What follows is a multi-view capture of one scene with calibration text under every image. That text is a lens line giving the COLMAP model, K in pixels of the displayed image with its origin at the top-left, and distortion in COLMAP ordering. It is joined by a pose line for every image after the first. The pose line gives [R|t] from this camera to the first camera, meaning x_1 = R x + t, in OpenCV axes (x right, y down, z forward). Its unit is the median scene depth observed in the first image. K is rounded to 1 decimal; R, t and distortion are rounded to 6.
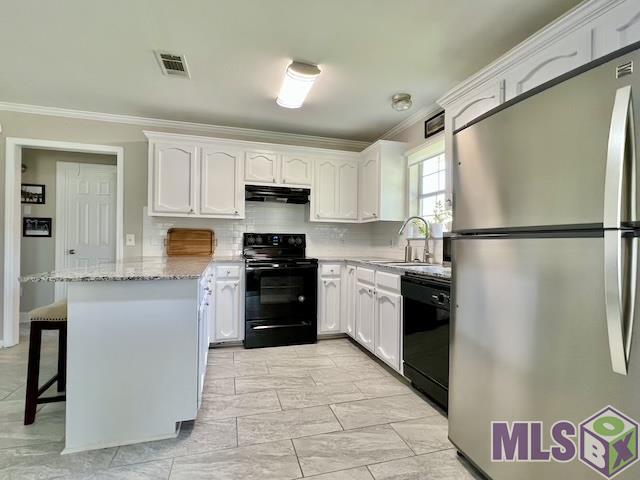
lens RADIAL K [[318.2, 0, 320.0], [0, 318.2, 240.0], [0, 0, 1]] dist [0.002731, -0.000001]
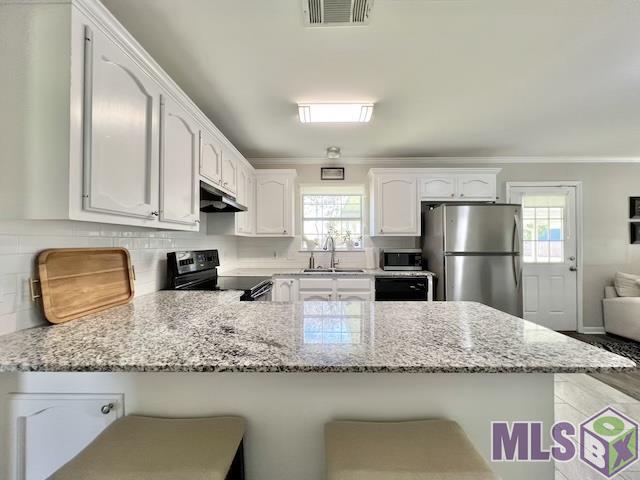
lens RADIAL K [[256.5, 0, 318.4], [0, 256.5, 240.4], [0, 0, 1]] dist [0.001300, -0.000109]
pose [[0.294319, -0.002754, 0.955703, -0.718257], [-0.002663, 0.999990, 0.003701, -0.054321], [-0.955704, -0.003634, 0.294308, 0.648987]]
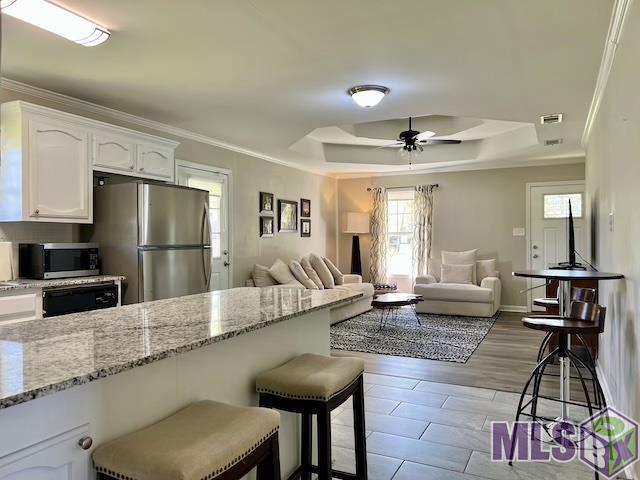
lens RADIAL K [[482.6, 0, 317.2], [0, 482.6, 239.1], [0, 0, 1]] dist [0.081177, -0.004271]
pose [[-0.733847, -0.009182, 0.679253, -0.910768], [-0.010600, 0.999942, 0.002065, -0.037790], [-0.679232, -0.005685, -0.733902, 1.081788]]
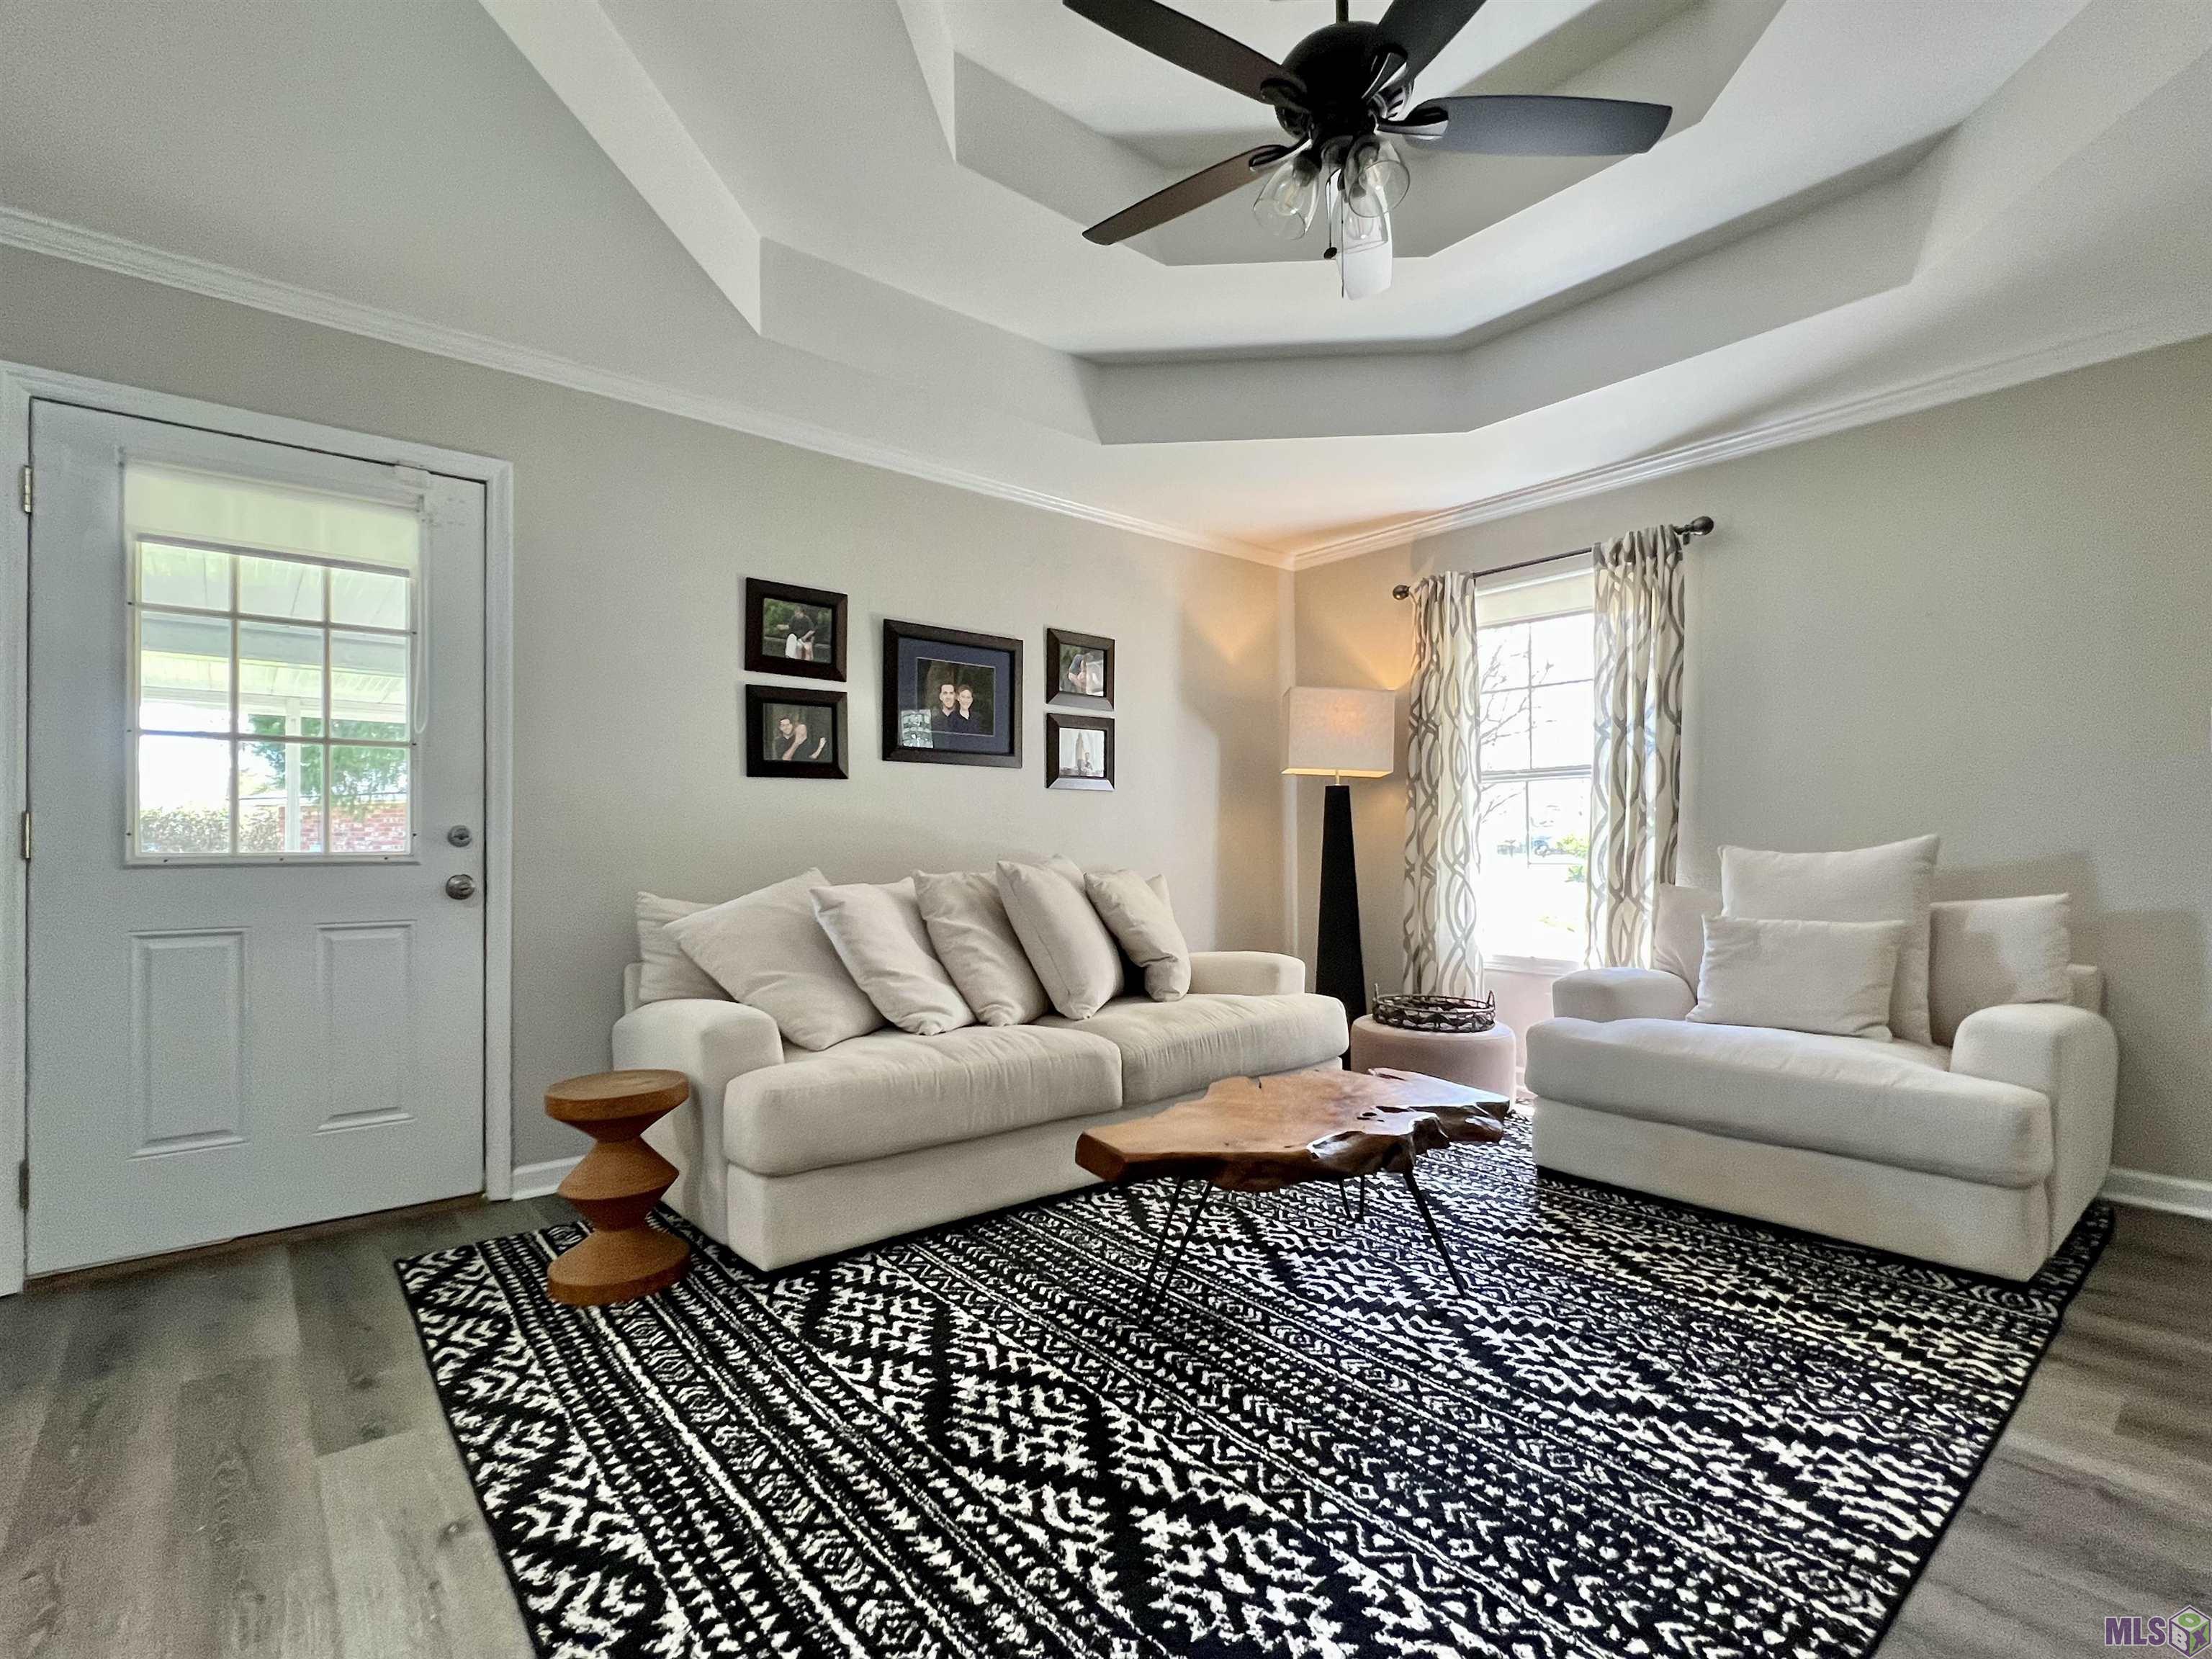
lens RADIAL K [[1045.7, 0, 1107.1], [0, 1045.7, 835.9], [0, 0, 1]] dist [-0.002259, 0.000435]
pose [[-0.397212, -0.001111, 0.917726, -0.403018], [-0.010167, 0.999943, -0.003190, 0.018883], [-0.917671, -0.010598, -0.397201, -0.191891]]
